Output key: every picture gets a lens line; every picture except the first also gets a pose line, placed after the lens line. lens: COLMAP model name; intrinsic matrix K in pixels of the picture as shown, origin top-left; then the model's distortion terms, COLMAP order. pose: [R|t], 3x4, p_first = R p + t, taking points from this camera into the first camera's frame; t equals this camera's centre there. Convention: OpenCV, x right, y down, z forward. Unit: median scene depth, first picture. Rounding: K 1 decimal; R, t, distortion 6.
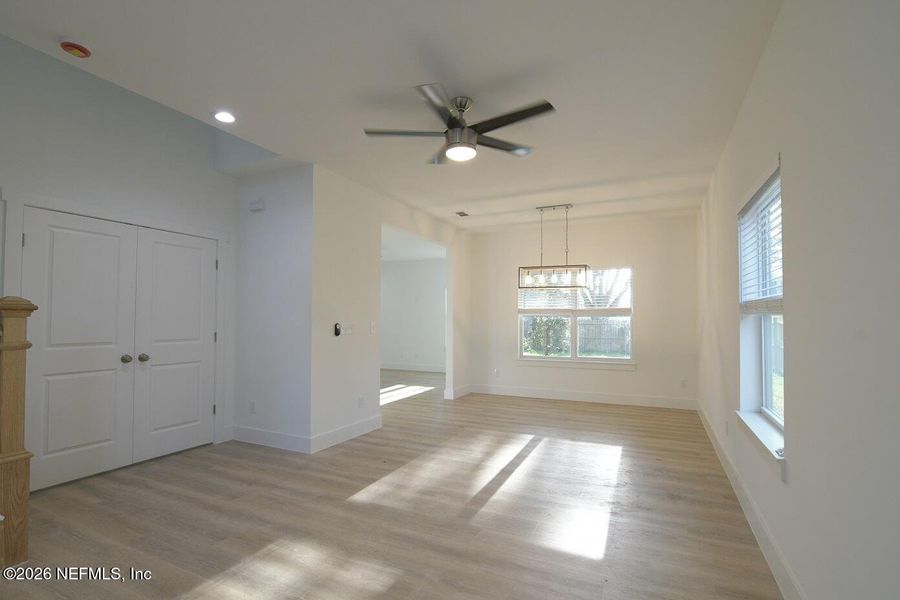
lens RADIAL K [[436.2, 0, 445.0], [0, 436.2, 309.7], [0, 0, 1]] dist [-0.032943, 0.012367]
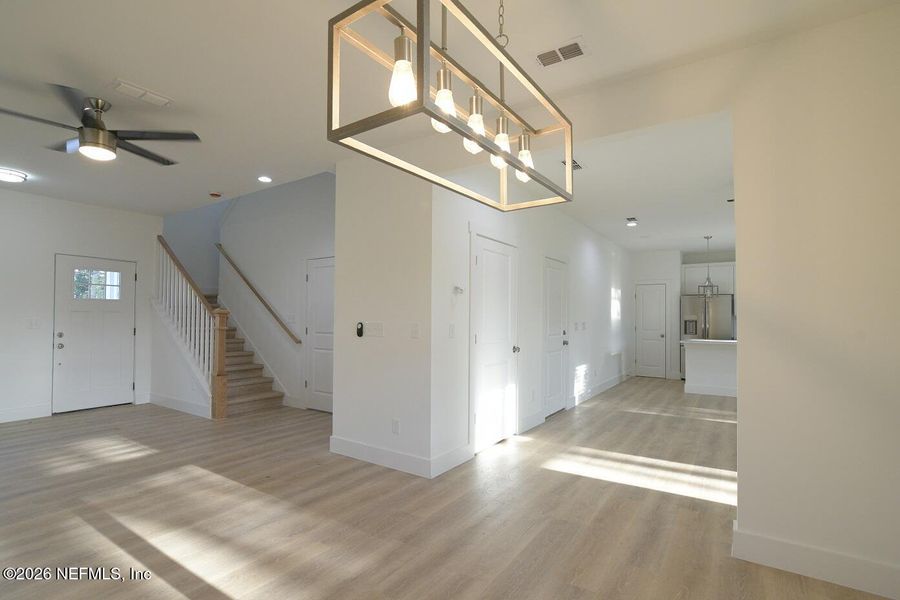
lens RADIAL K [[436.2, 0, 445.0], [0, 436.2, 309.7], [0, 0, 1]] dist [-0.032943, 0.012367]
pose [[-0.149843, -0.026640, -0.988351, 0.712139], [0.015083, 0.999459, -0.029226, 0.041700], [0.988595, -0.019287, -0.149360, 1.546391]]
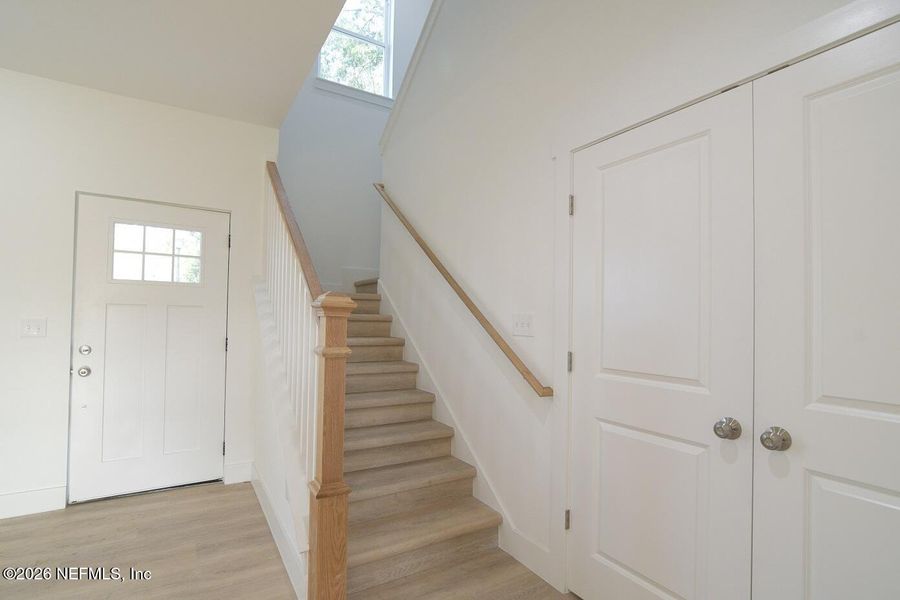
lens RADIAL K [[436.2, 0, 445.0], [0, 436.2, 309.7], [0, 0, 1]] dist [-0.032943, 0.012367]
pose [[-0.550682, -0.032443, -0.834084, -0.259600], [-0.002670, 0.999308, -0.037107, 0.020451], [0.834711, -0.018207, -0.550388, 0.969026]]
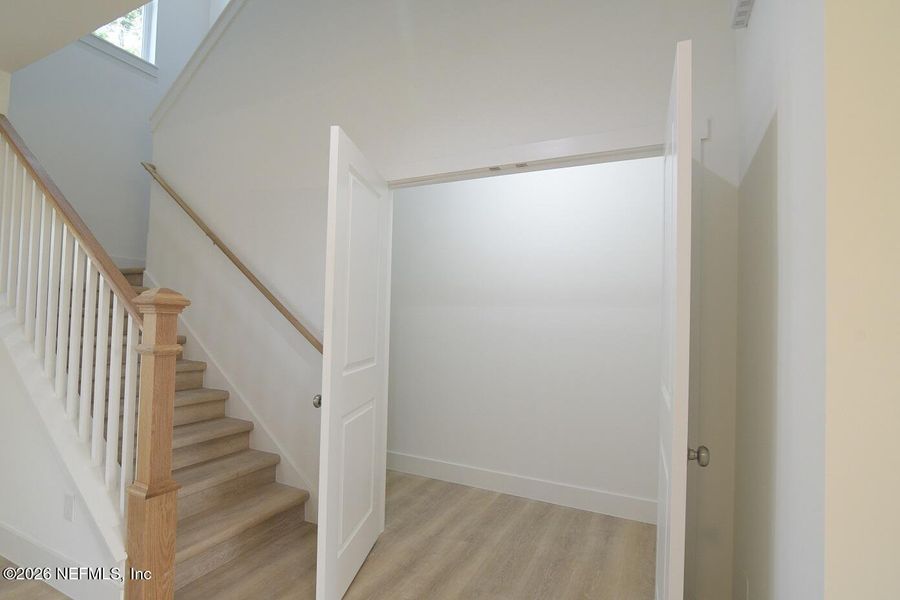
lens RADIAL K [[436.2, 0, 445.0], [0, 436.2, 309.7], [0, 0, 1]] dist [-0.032943, 0.012367]
pose [[-0.009306, -0.031987, -0.999445, -0.123885], [-0.005180, 0.999476, -0.031940, 0.019603], [0.999943, 0.004880, -0.009467, 0.913823]]
